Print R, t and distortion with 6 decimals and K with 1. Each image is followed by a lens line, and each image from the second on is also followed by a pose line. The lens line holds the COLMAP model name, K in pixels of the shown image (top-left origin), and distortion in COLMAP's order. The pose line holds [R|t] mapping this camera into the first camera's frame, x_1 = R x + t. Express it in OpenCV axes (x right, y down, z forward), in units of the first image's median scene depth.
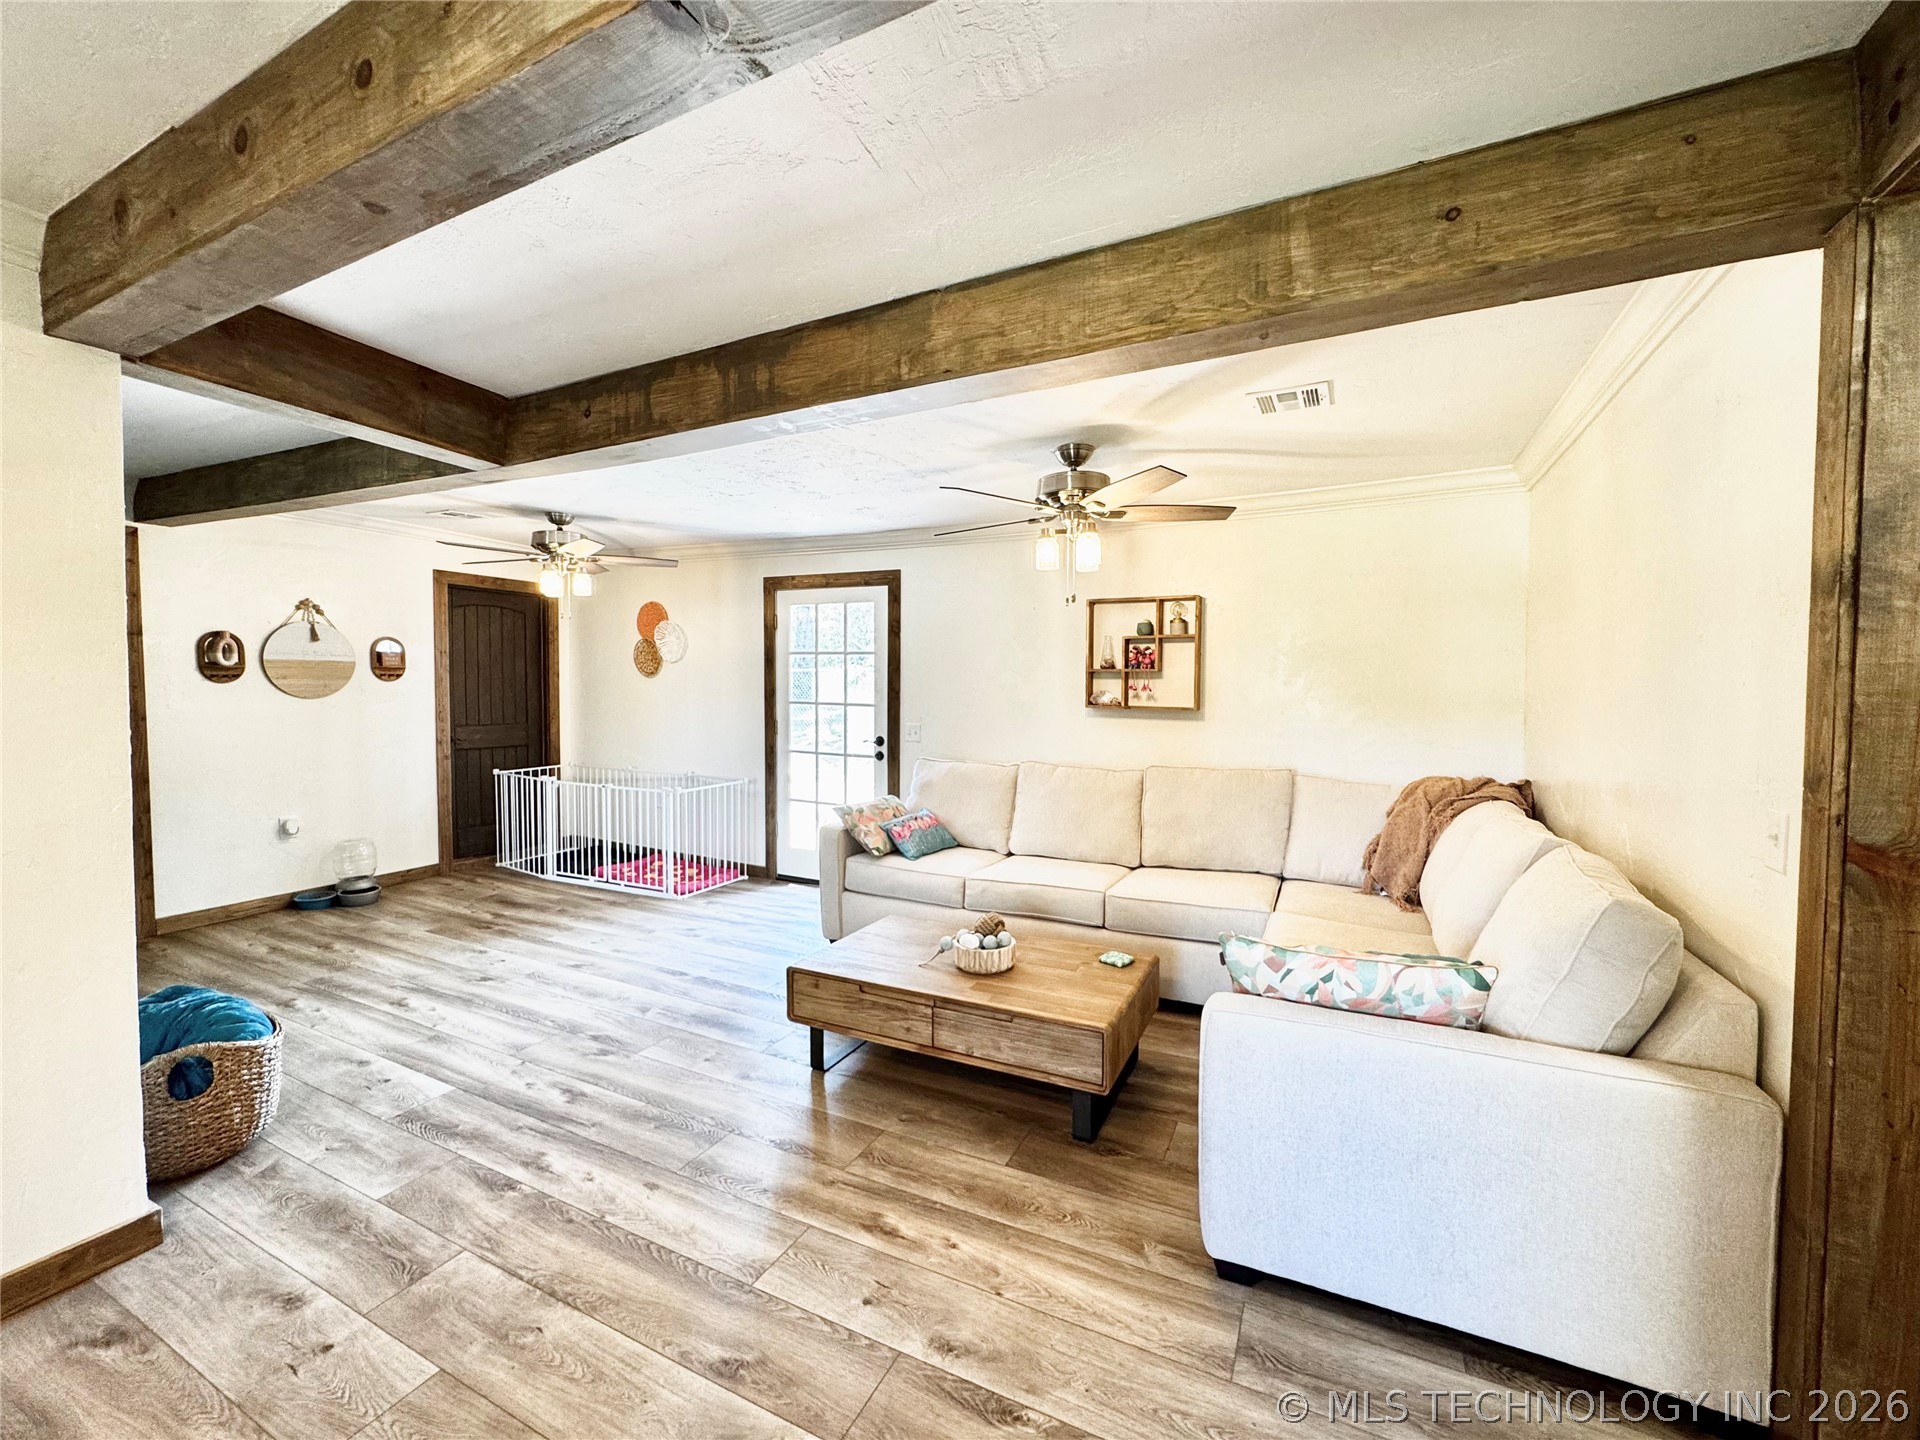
lens RADIAL K [[766.5, 0, 962.2], [0, 766.5, 722.8], [0, 0, 1]] dist [-0.005732, 0.001107]
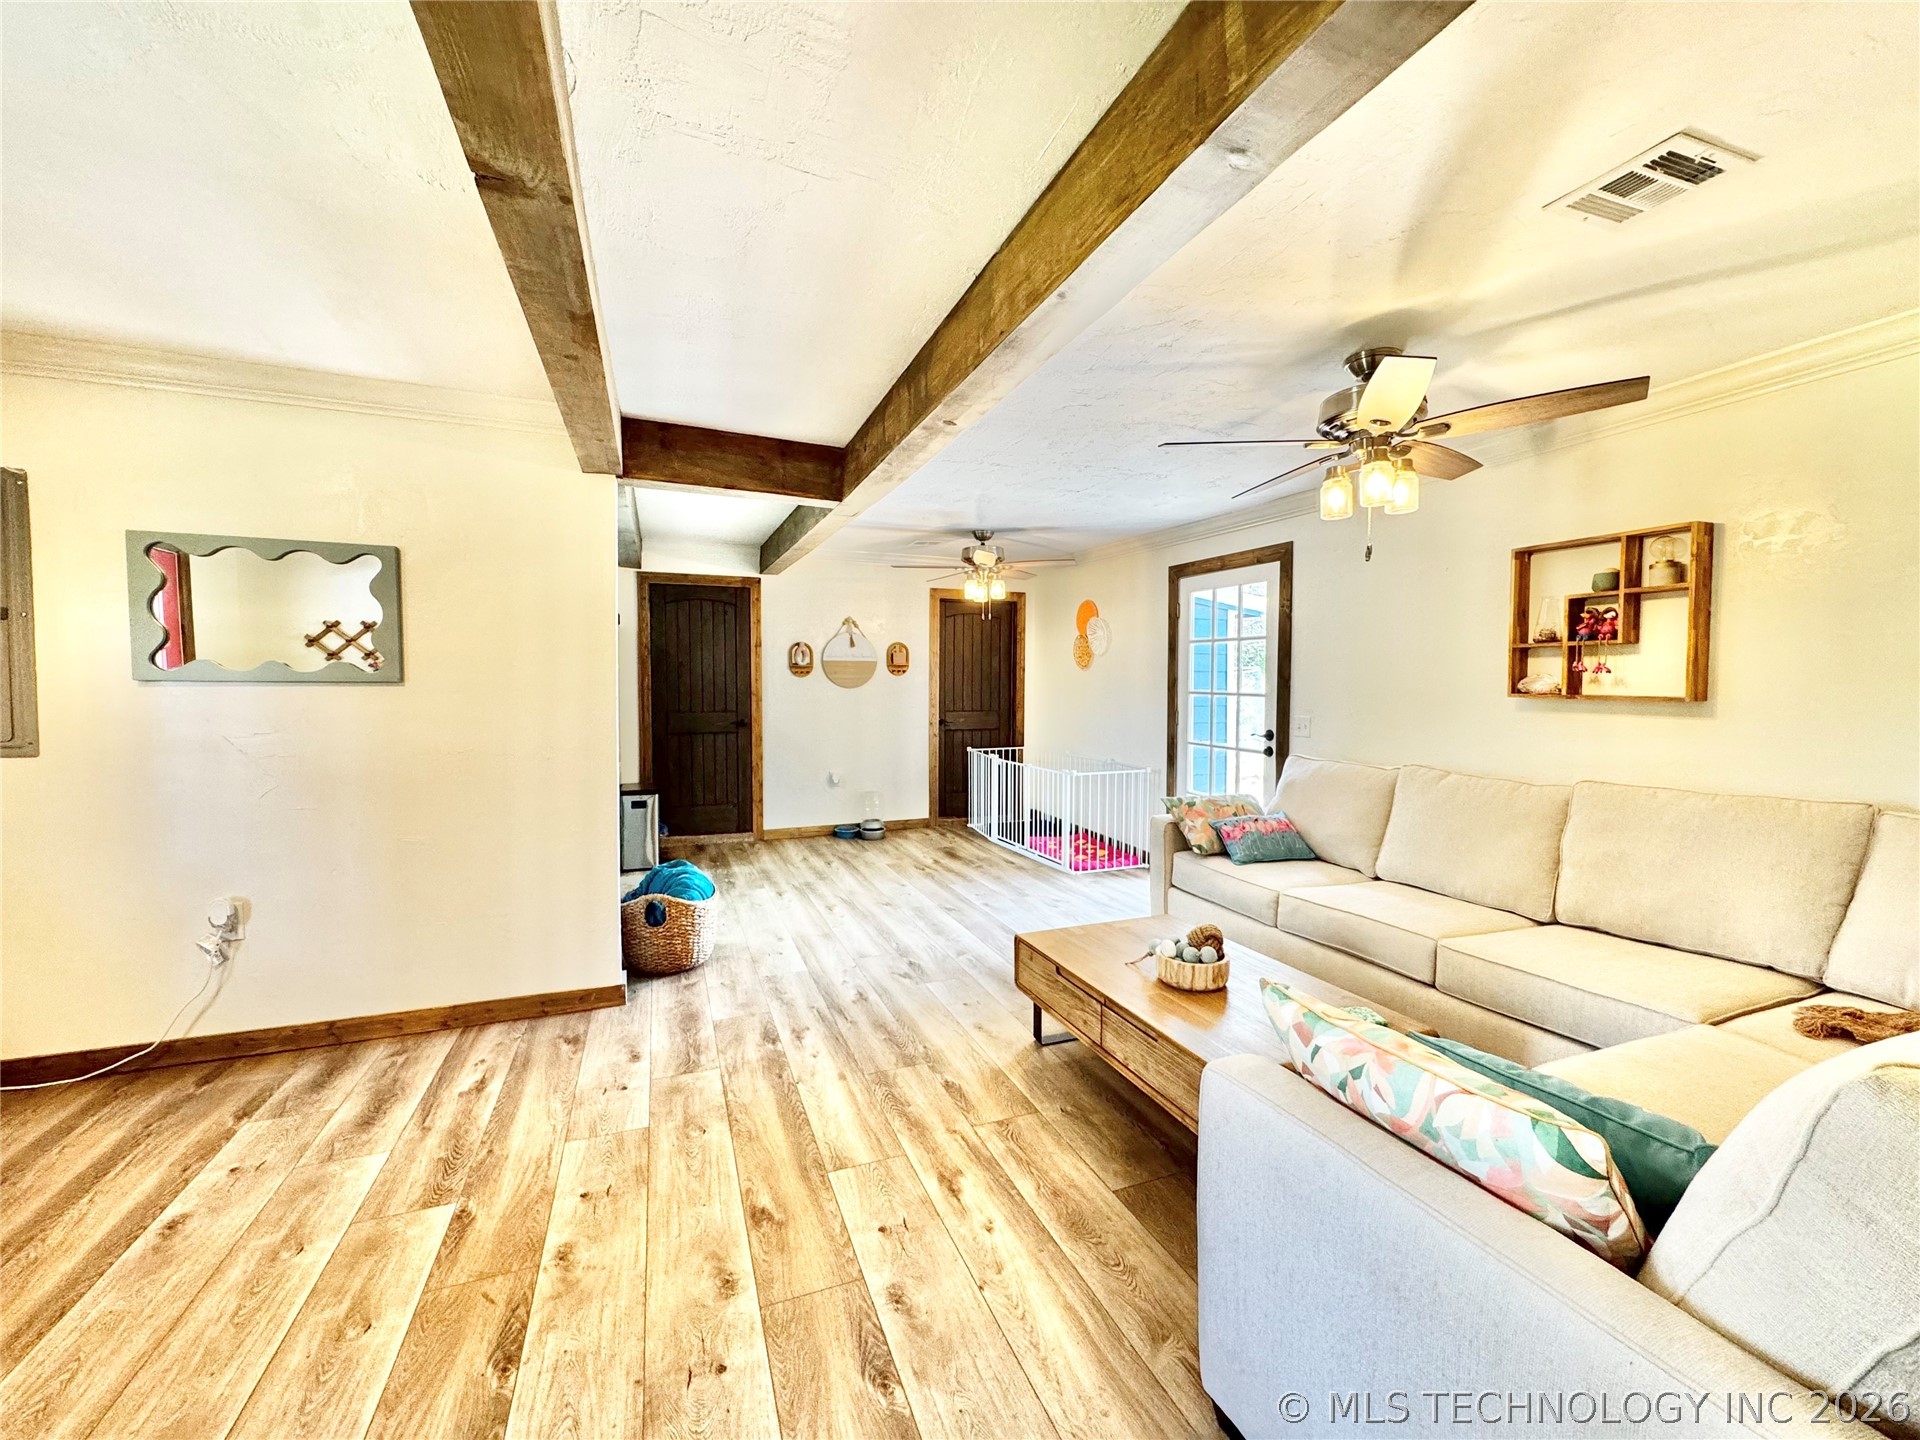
lens RADIAL K [[766.5, 0, 960.7], [0, 766.5, 722.4], [0, 0, 1]] dist [-0.005732, 0.001107]
pose [[0.741274, 0.028632, -0.670591, 0.448680], [-0.029309, 0.999518, 0.010278, 0.020807], [0.670562, 0.012035, 0.741756, 0.182104]]
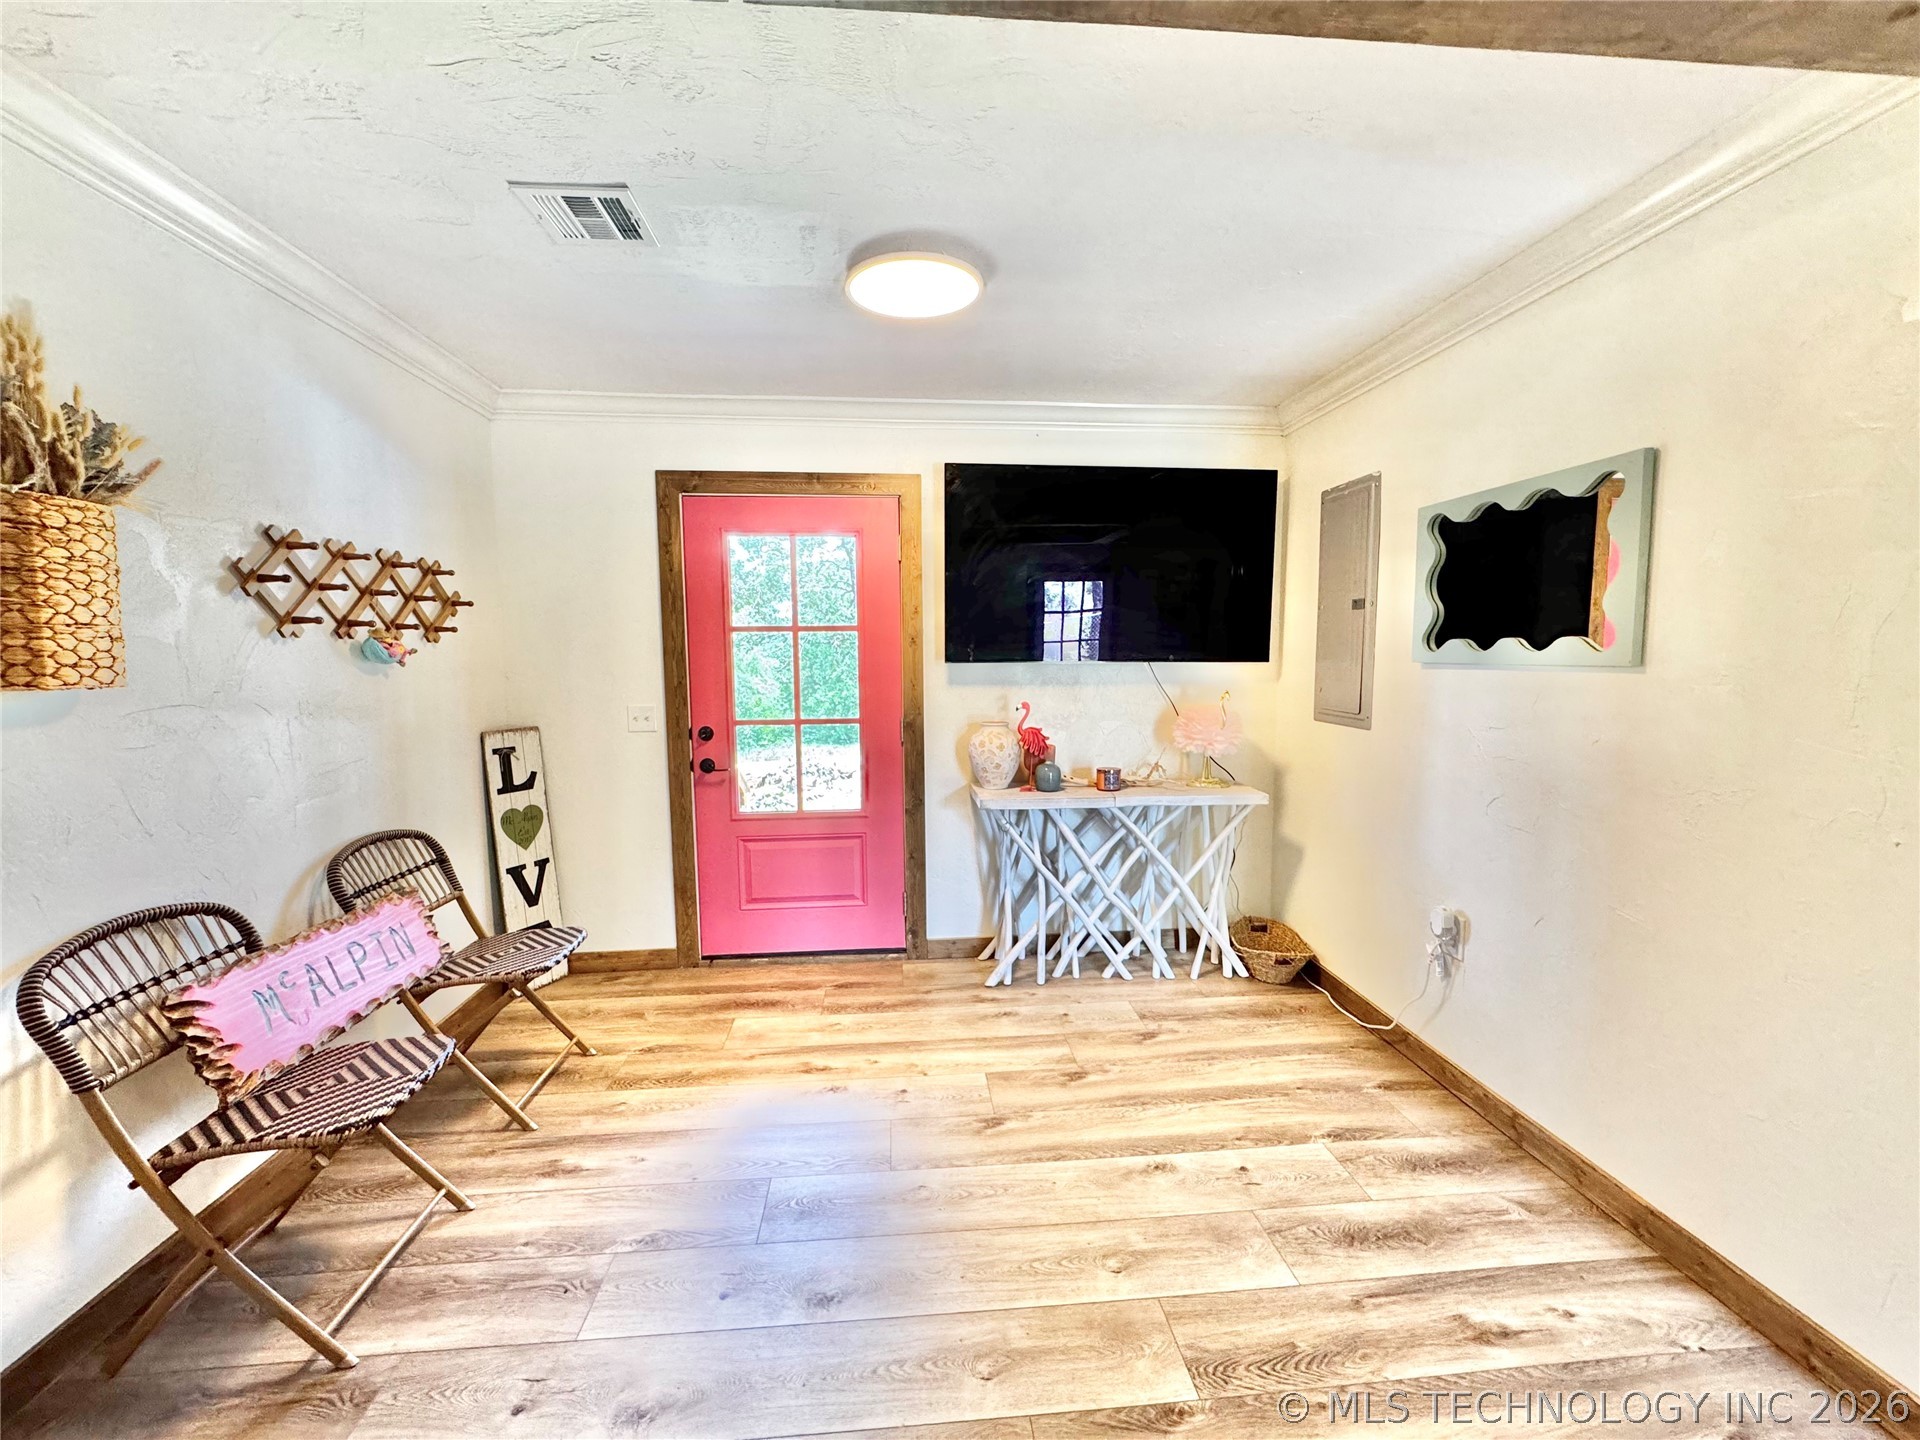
lens RADIAL K [[766.5, 0, 957.1], [0, 766.5, 720.6], [0, 0, 1]] dist [-0.005732, 0.001107]
pose [[-0.853488, 0.047471, -0.518946, -0.013541], [-0.020205, 0.992079, 0.123981, -0.028617], [0.520721, 0.116301, -0.845768, 0.739276]]
